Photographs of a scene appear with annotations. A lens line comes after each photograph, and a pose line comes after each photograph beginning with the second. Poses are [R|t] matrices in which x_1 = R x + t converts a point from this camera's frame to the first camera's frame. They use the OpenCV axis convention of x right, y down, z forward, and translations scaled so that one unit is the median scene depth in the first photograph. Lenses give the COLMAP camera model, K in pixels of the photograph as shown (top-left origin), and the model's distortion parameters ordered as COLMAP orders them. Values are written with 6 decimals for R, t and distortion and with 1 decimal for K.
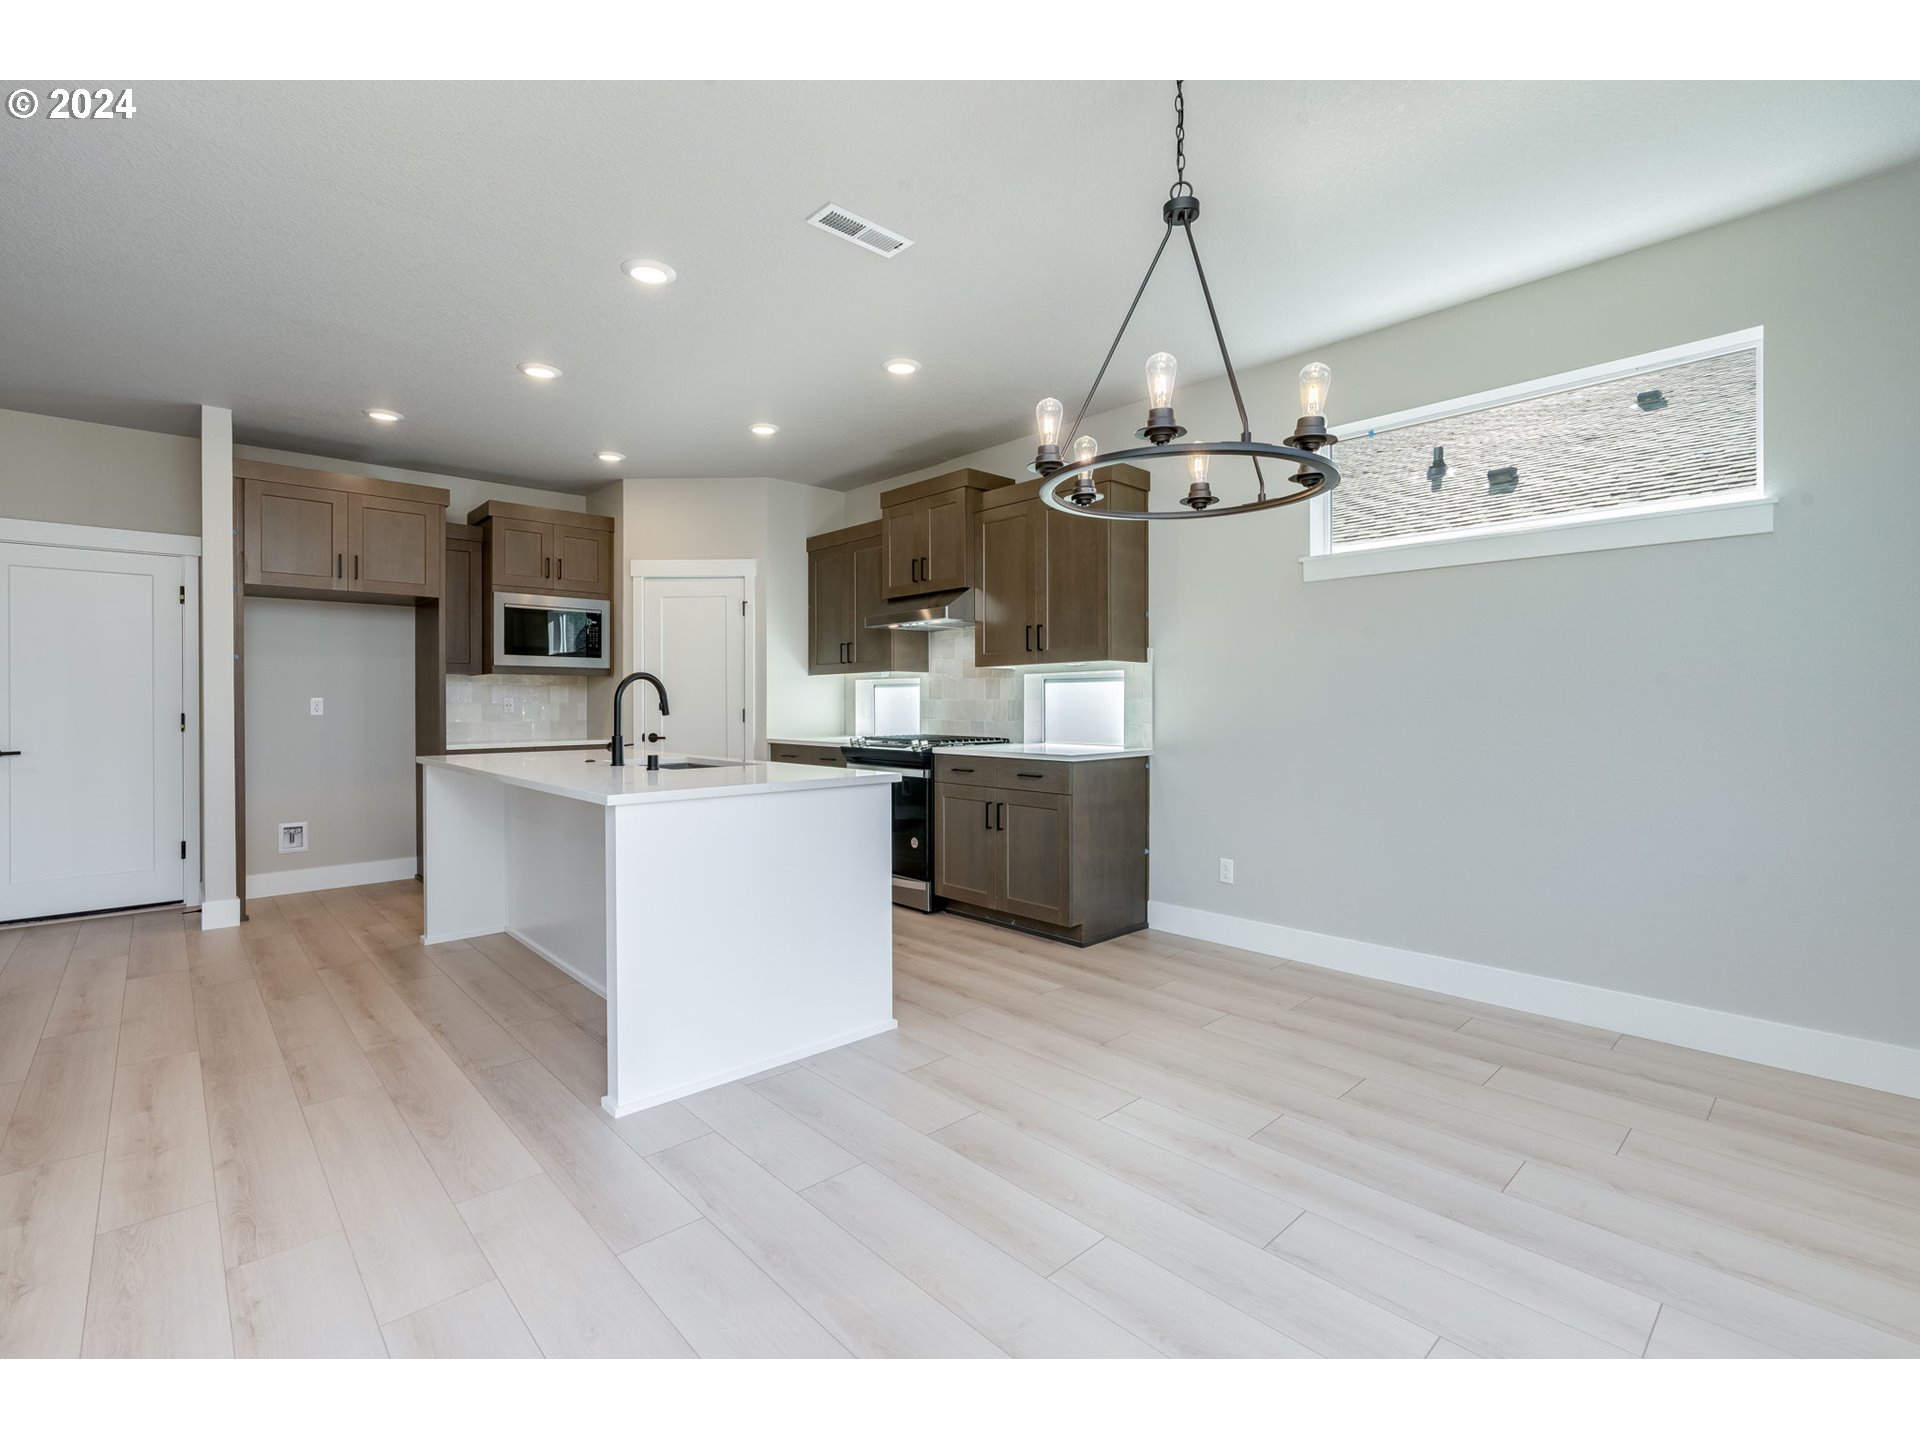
lens RADIAL K [[867.3, 0, 959.8], [0, 867.3, 707.7], [0, 0, 1]] dist [-0.008867, -0.000168]
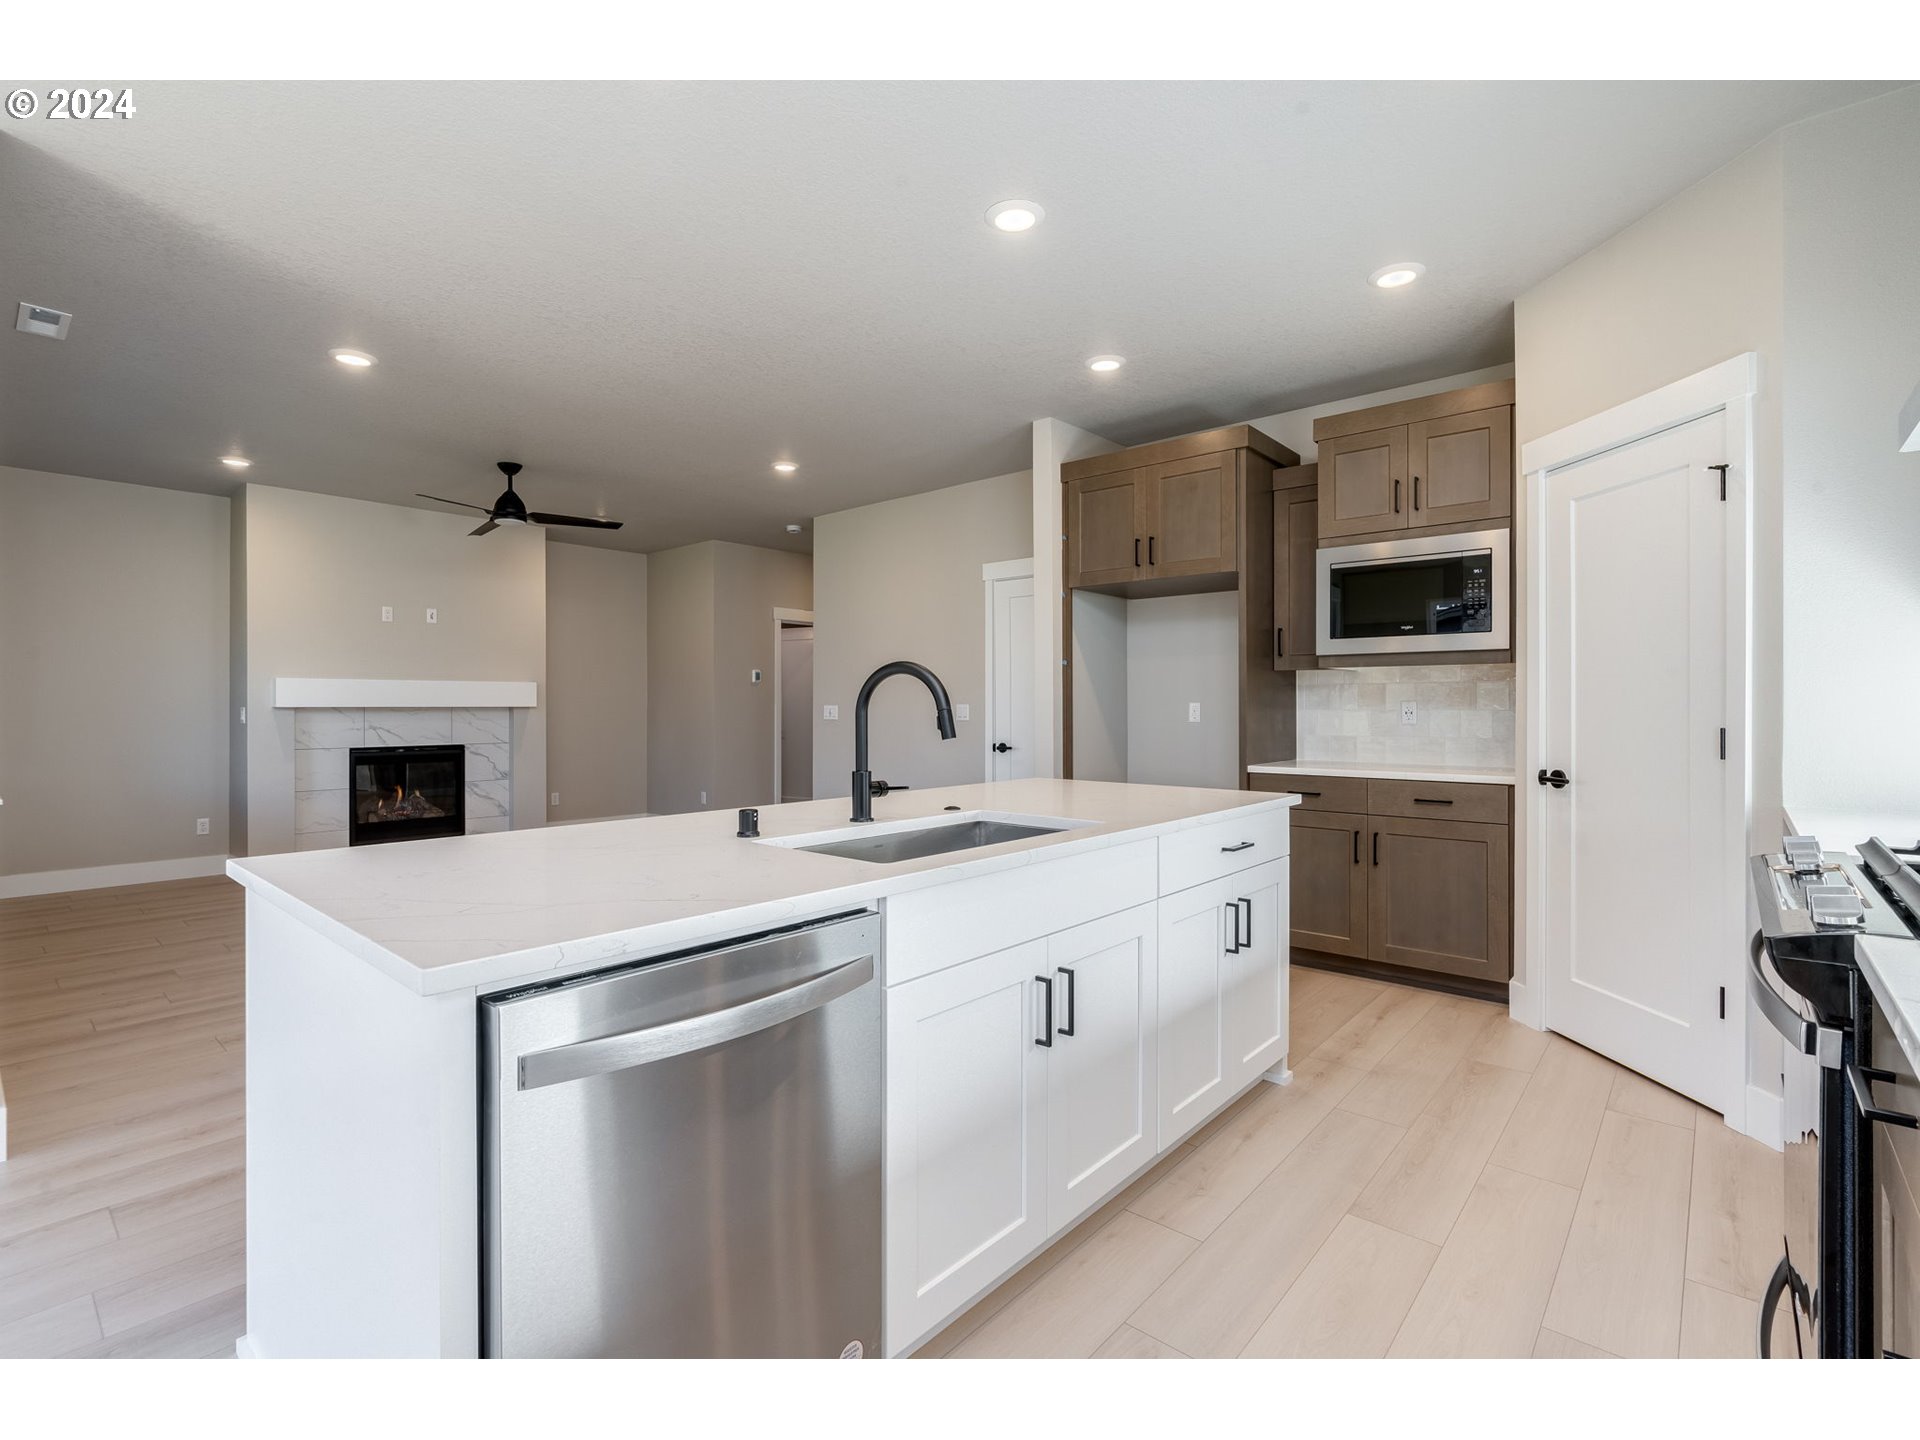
lens RADIAL K [[886.7, 0, 957.5], [0, 886.7, 706.8], [0, 0, 1]] dist [-0.004524, -0.000288]
pose [[0.103025, 0.003655, -0.994672, 0.151532], [-0.004232, 0.999986, 0.003236, -0.009659], [0.994670, 0.003876, 0.103039, 0.696002]]
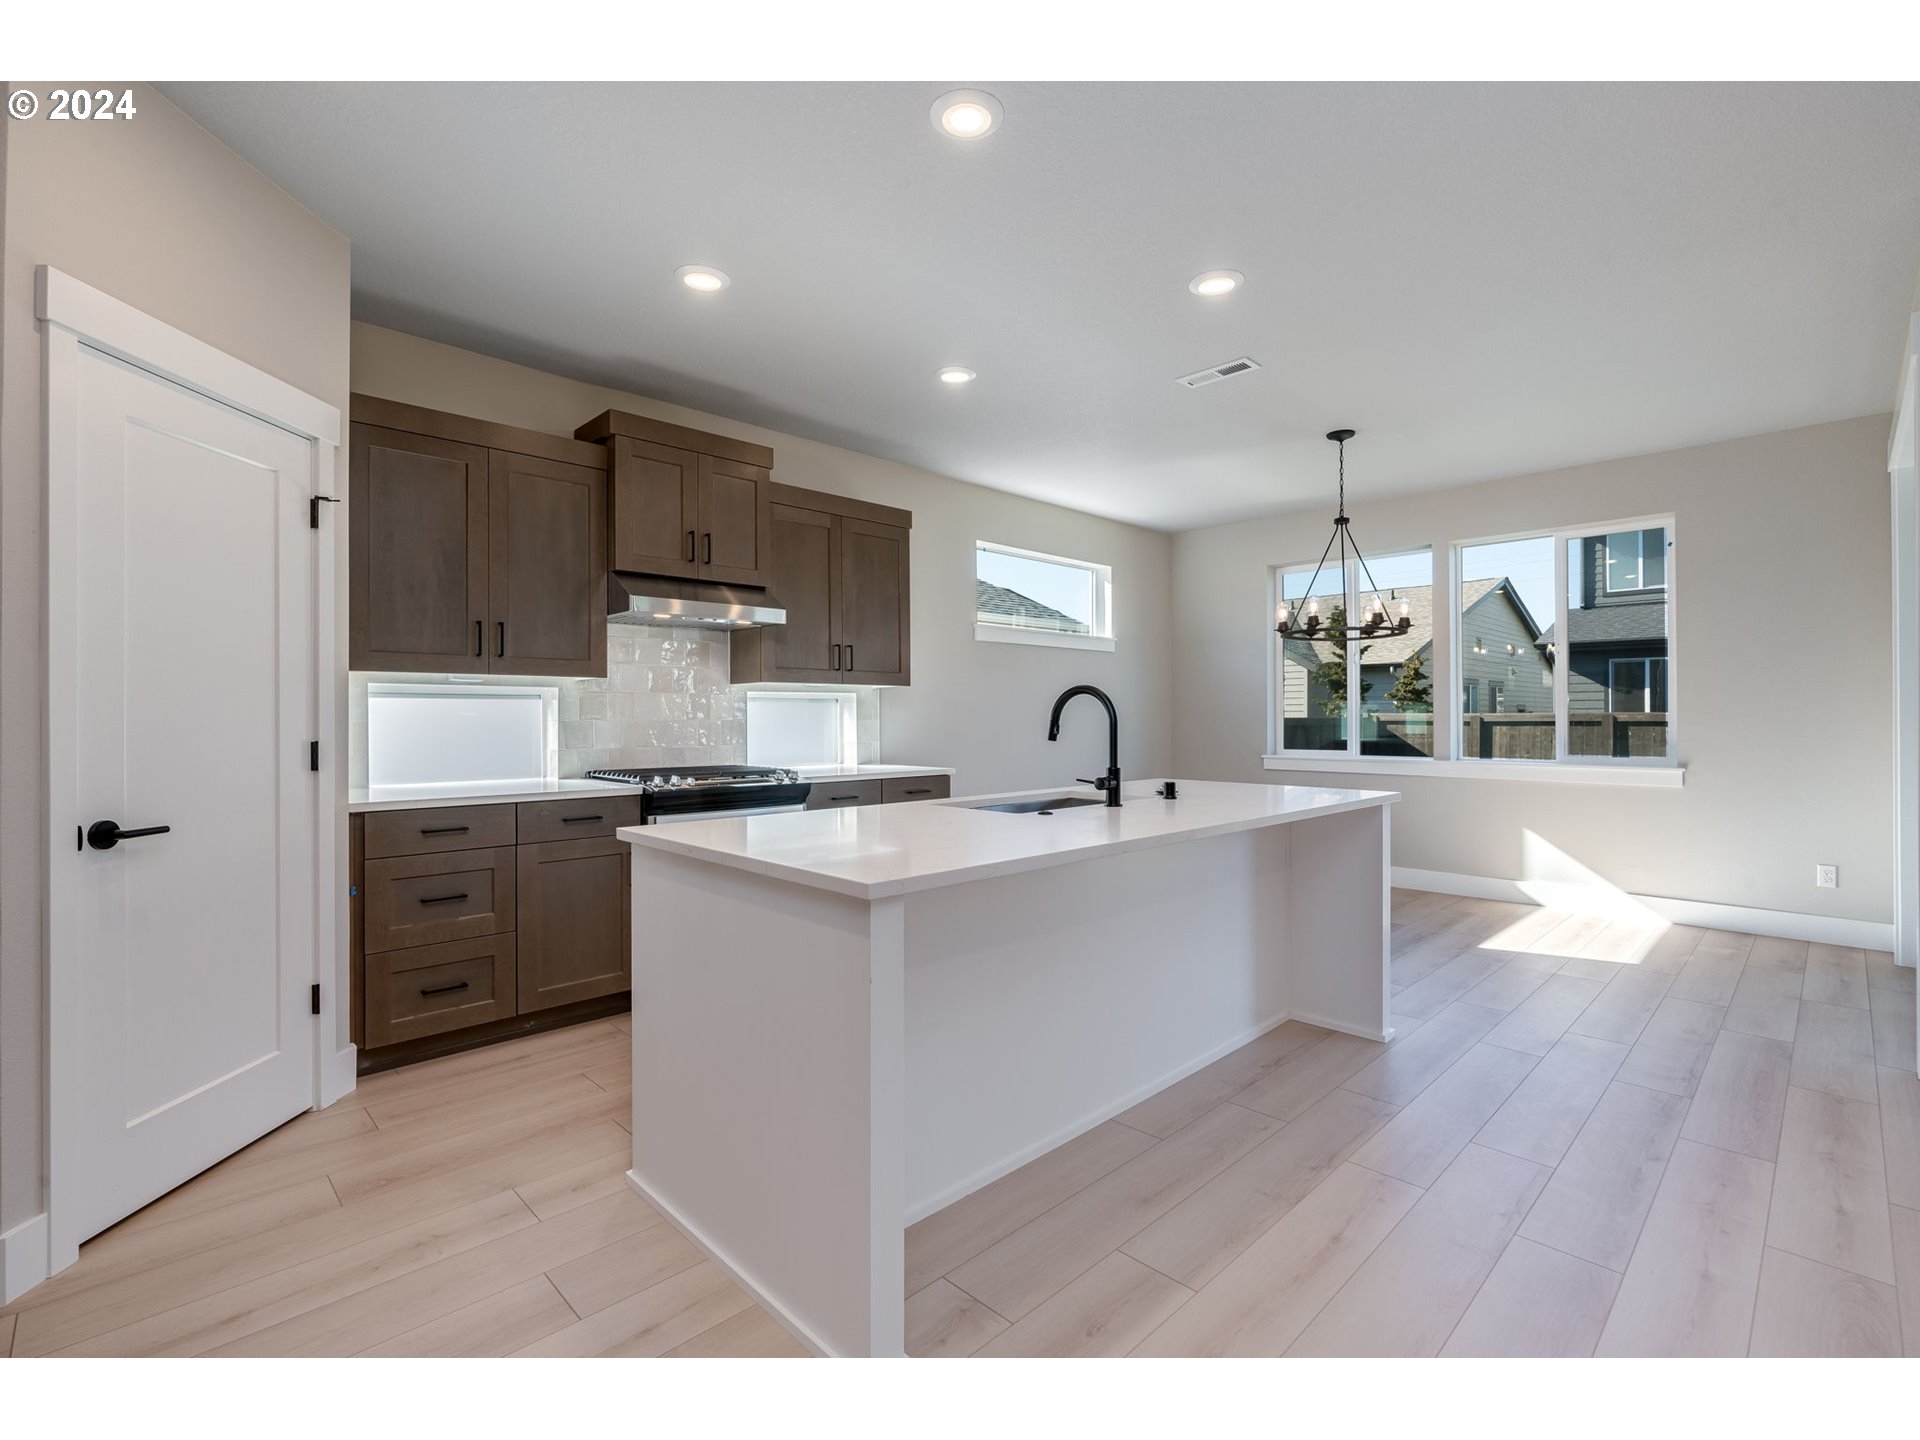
lens RADIAL K [[862.8, 0, 960.0], [0, 862.8, 720.0], [0, 0, 1]] dist [-0.010552, 0.000296]
pose [[-0.023720, 0.000224, 0.999719, -0.804506], [0.008006, 0.999968, -0.000034, -0.007539], [-0.999687, 0.008003, -0.023721, 0.800596]]
